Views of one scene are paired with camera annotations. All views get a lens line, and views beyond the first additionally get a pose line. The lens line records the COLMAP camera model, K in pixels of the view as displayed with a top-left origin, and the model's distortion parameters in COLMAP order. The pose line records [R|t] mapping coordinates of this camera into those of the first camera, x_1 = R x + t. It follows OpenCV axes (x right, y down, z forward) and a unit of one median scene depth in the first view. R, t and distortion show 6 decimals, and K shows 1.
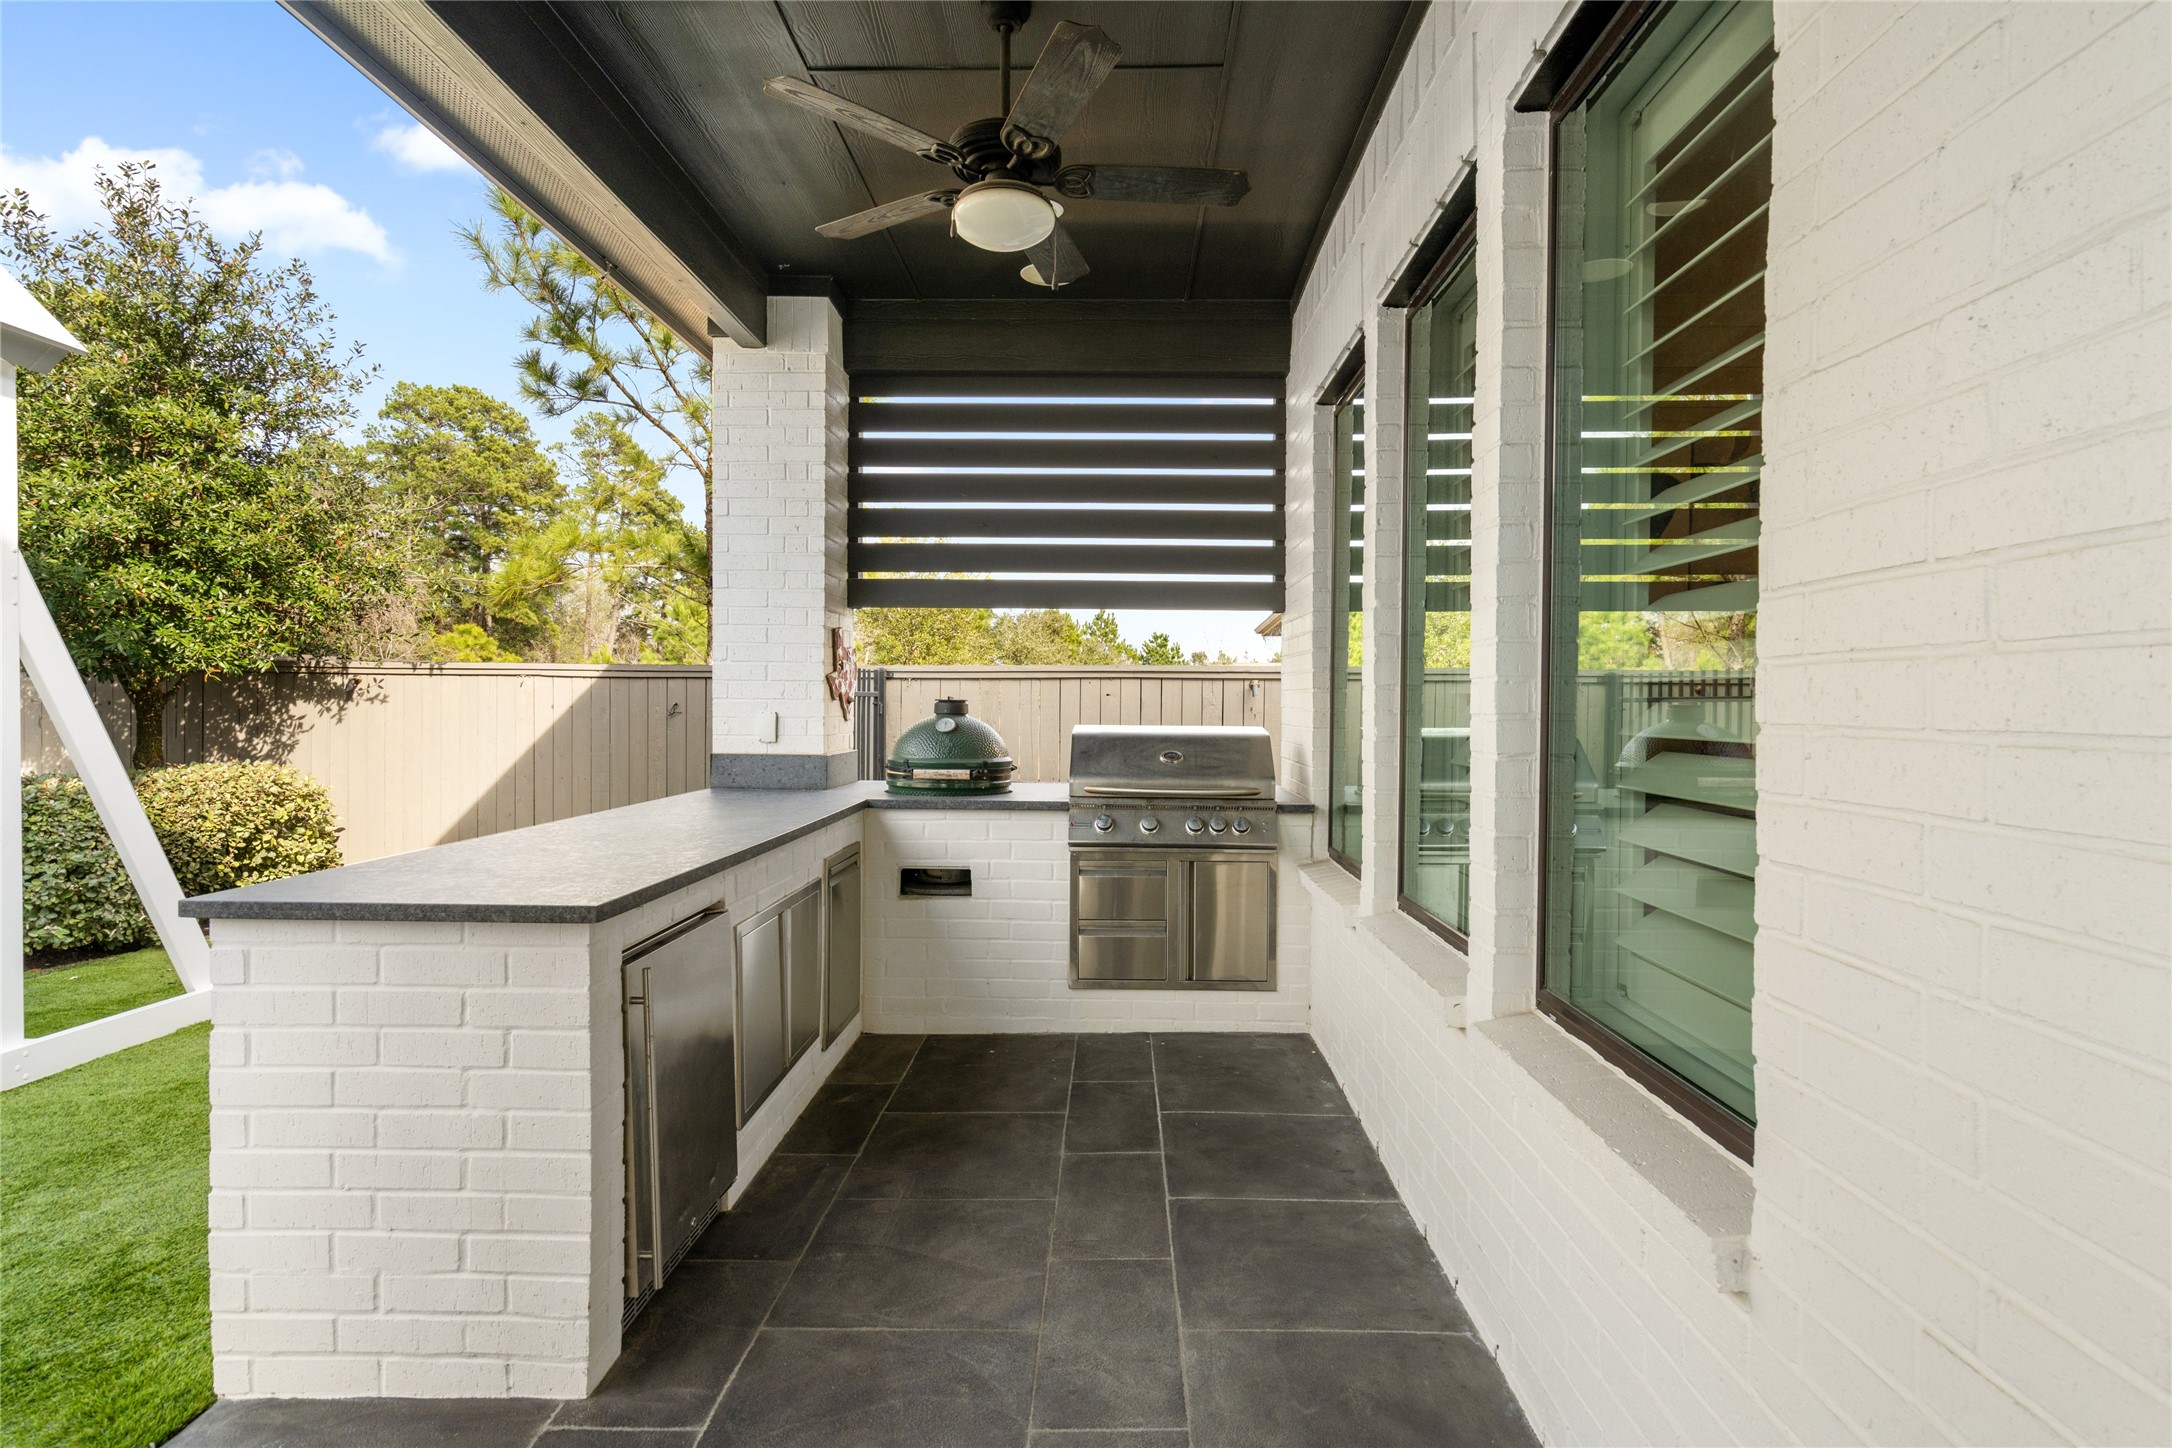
lens RADIAL K [[1079.7, 0, 1086.0], [0, 1079.7, 724.0], [0, 0, 1]] dist [0.000443, -0.000029]
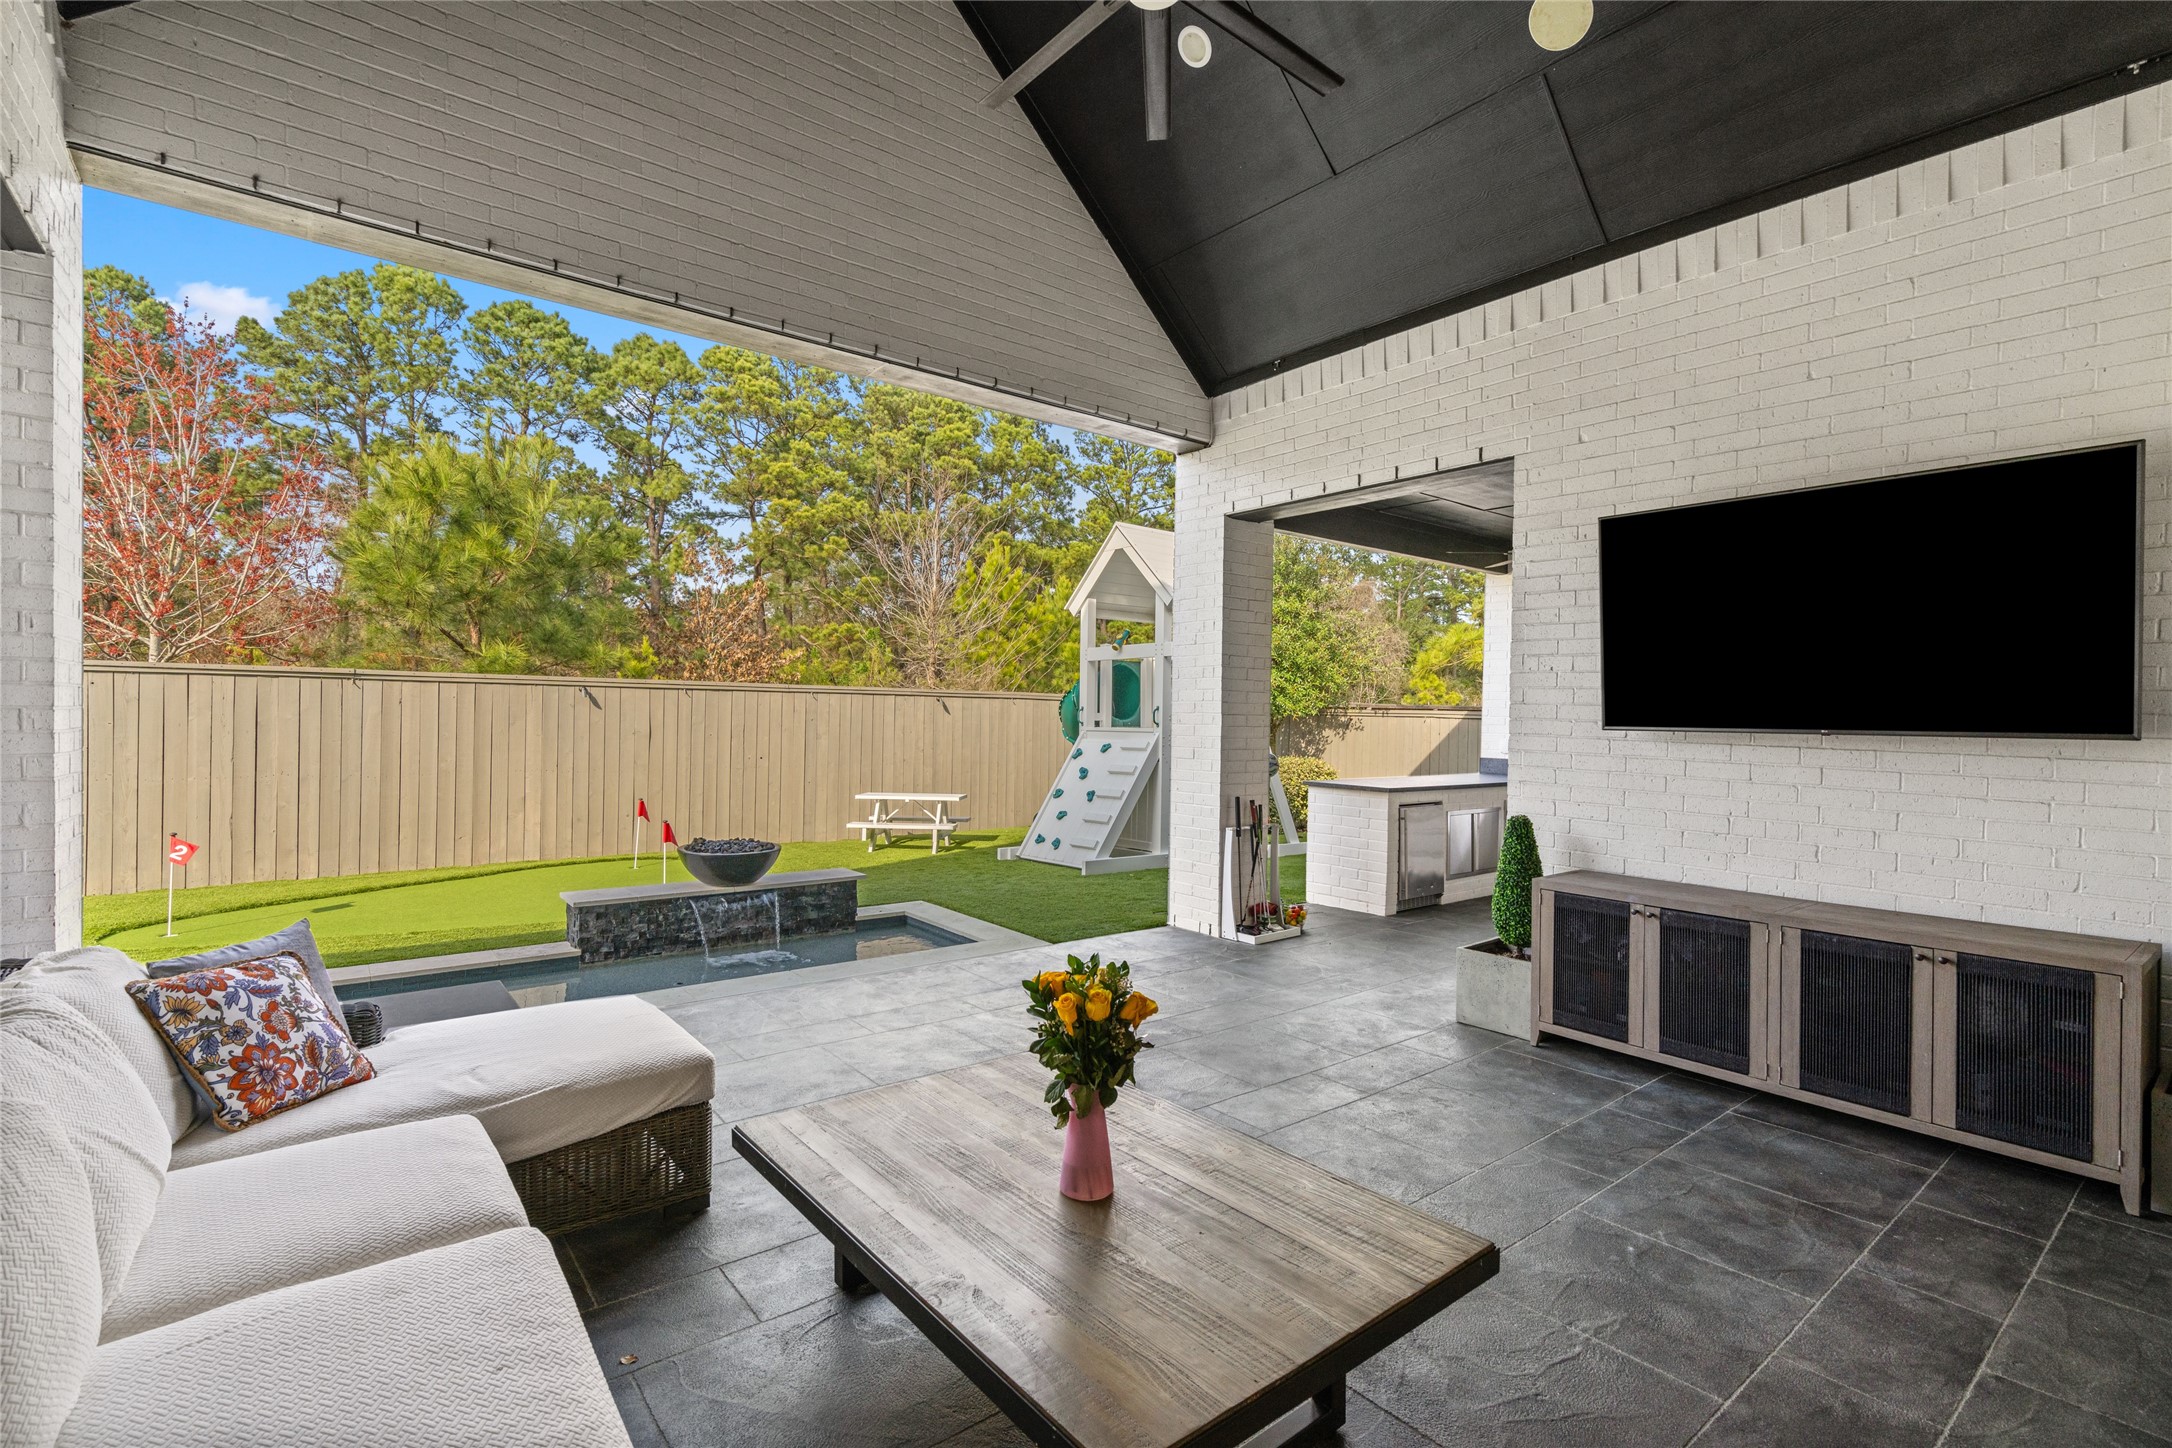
lens RADIAL K [[981.3, 0, 1086.0], [0, 981.3, 724.0], [0, 0, 1]] dist [-0.002074, -0.000076]
pose [[0.644264, 0.012497, -0.764701, 0.421118], [-0.030641, 0.999485, -0.009481, 0.001283], [0.764189, 0.029539, 0.644315, -0.576781]]
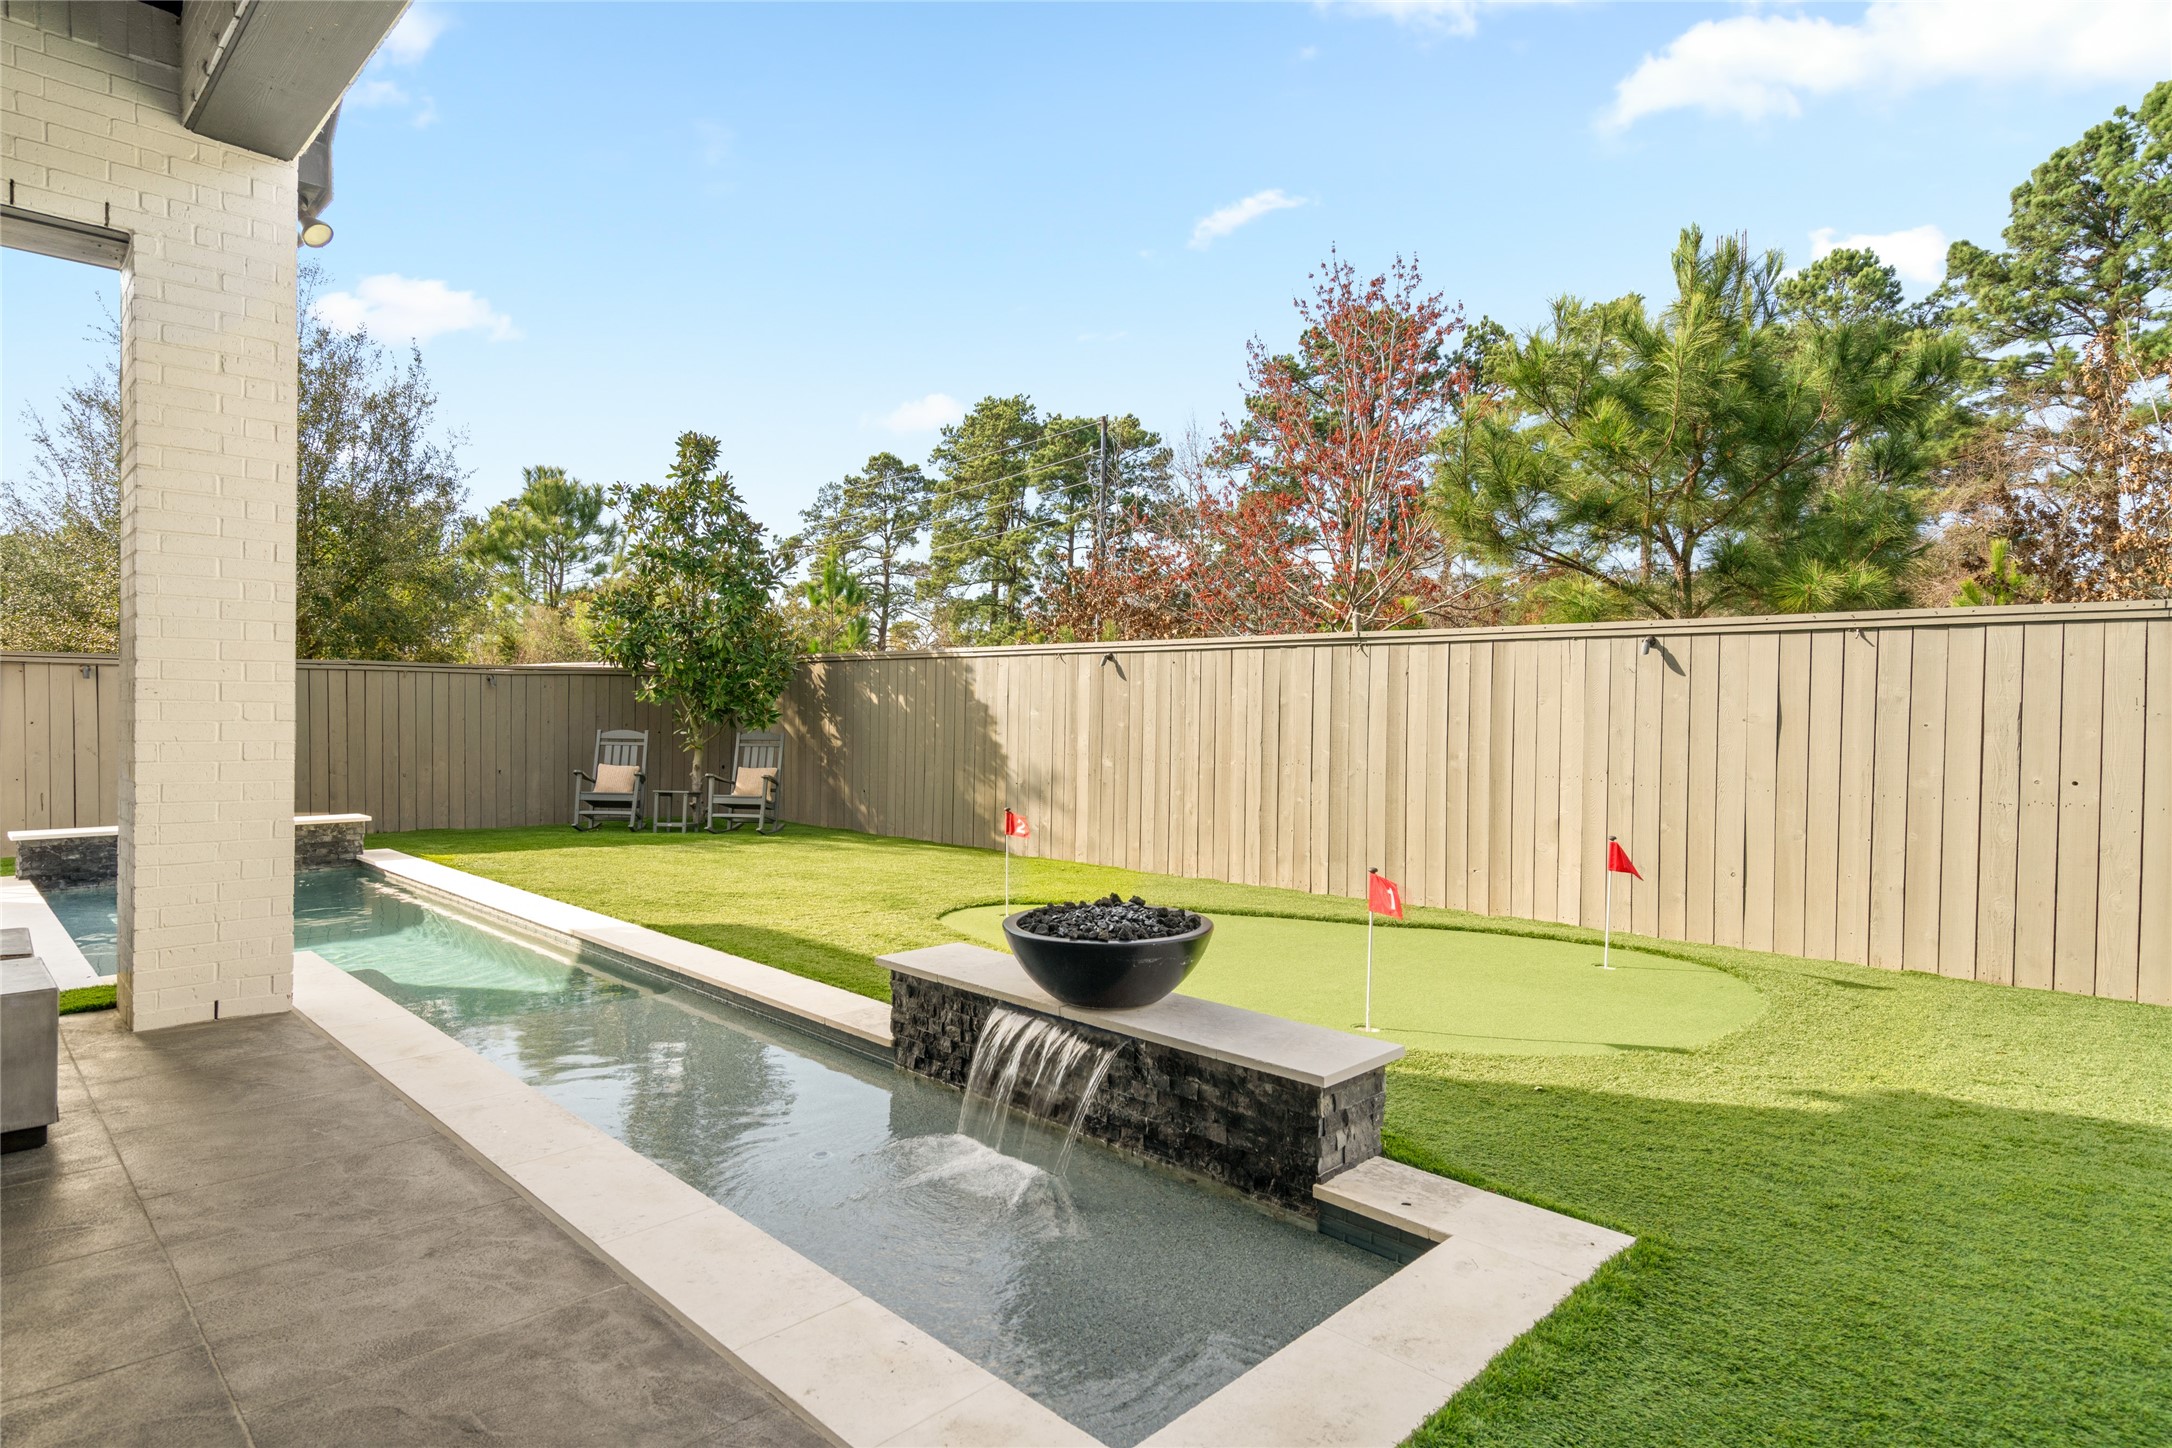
lens RADIAL K [[1161.0, 0, 1087.7], [0, 1161.0, 739.2], [0, 0, 1]] dist [0.005351, -0.000886]
pose [[-0.686577, 0.006458, -0.727028, -0.107244], [-0.029609, 0.998883, 0.036835, 0.018573], [0.726454, 0.046817, -0.685619, 0.091021]]
